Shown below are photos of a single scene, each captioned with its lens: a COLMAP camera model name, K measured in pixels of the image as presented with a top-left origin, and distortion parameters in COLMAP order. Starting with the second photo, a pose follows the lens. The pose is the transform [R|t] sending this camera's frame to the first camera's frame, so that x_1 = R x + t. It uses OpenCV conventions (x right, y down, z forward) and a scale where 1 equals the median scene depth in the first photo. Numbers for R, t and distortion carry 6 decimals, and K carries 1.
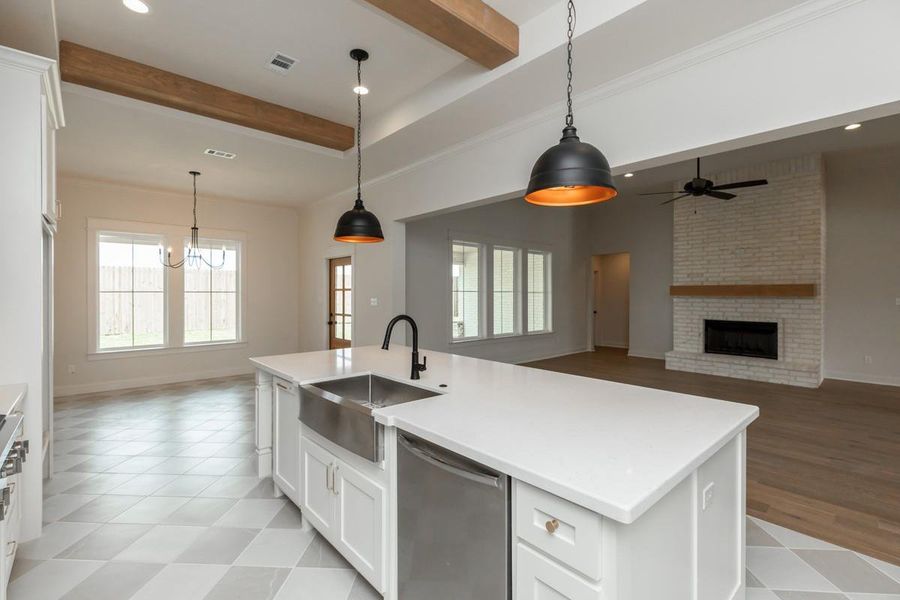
lens RADIAL K [[393.0, 0, 425.0], [0, 393.0, 294.9], [0, 0, 1]] dist [-0.000834, -0.000050]
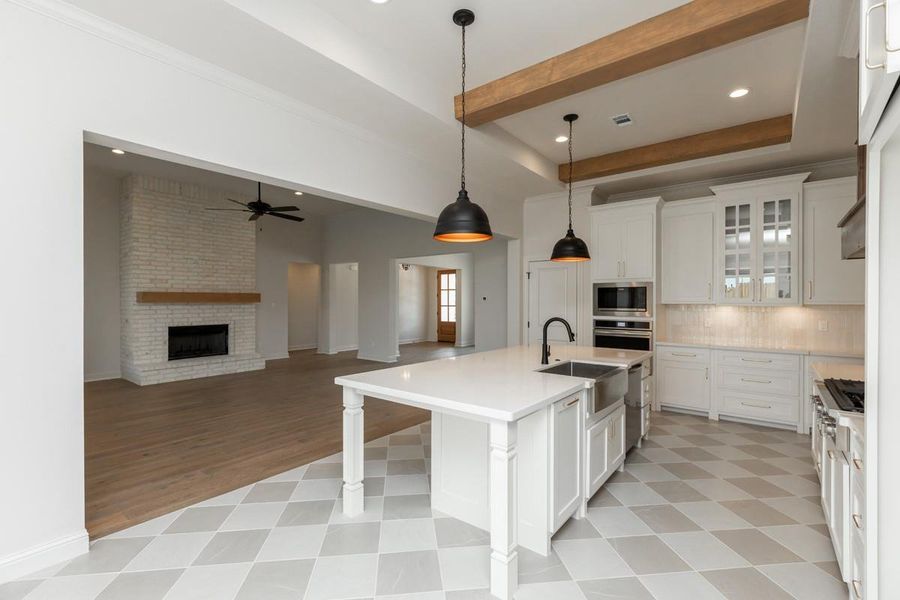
lens RADIAL K [[409.4, 0, 450.0], [0, 409.4, 300.0], [0, 0, 1]] dist [0.002167, 0.000120]
pose [[-0.196579, -0.001321, 0.980487, -0.480603], [0.002855, 0.999994, 0.001920, -0.004872], [-0.980484, 0.003176, -0.196574, 0.564862]]
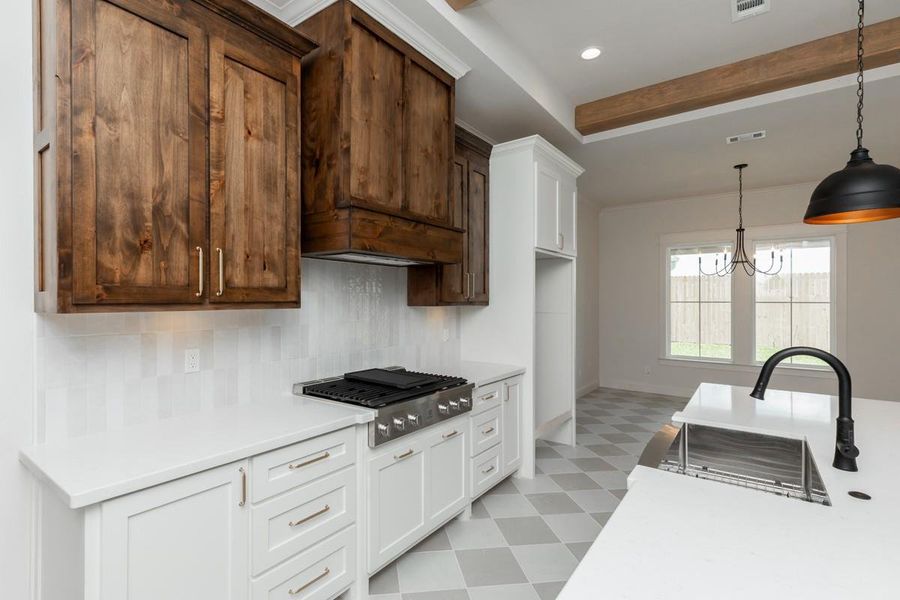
lens RADIAL K [[430.1, 0, 450.0], [0, 430.1, 300.0], [0, 0, 1]] dist [0.001246, -0.000099]
pose [[0.241297, -0.001023, -0.970451, 0.151711], [-0.008582, 0.999958, -0.003188, -0.003841], [0.970413, 0.009097, 0.241278, 0.119912]]
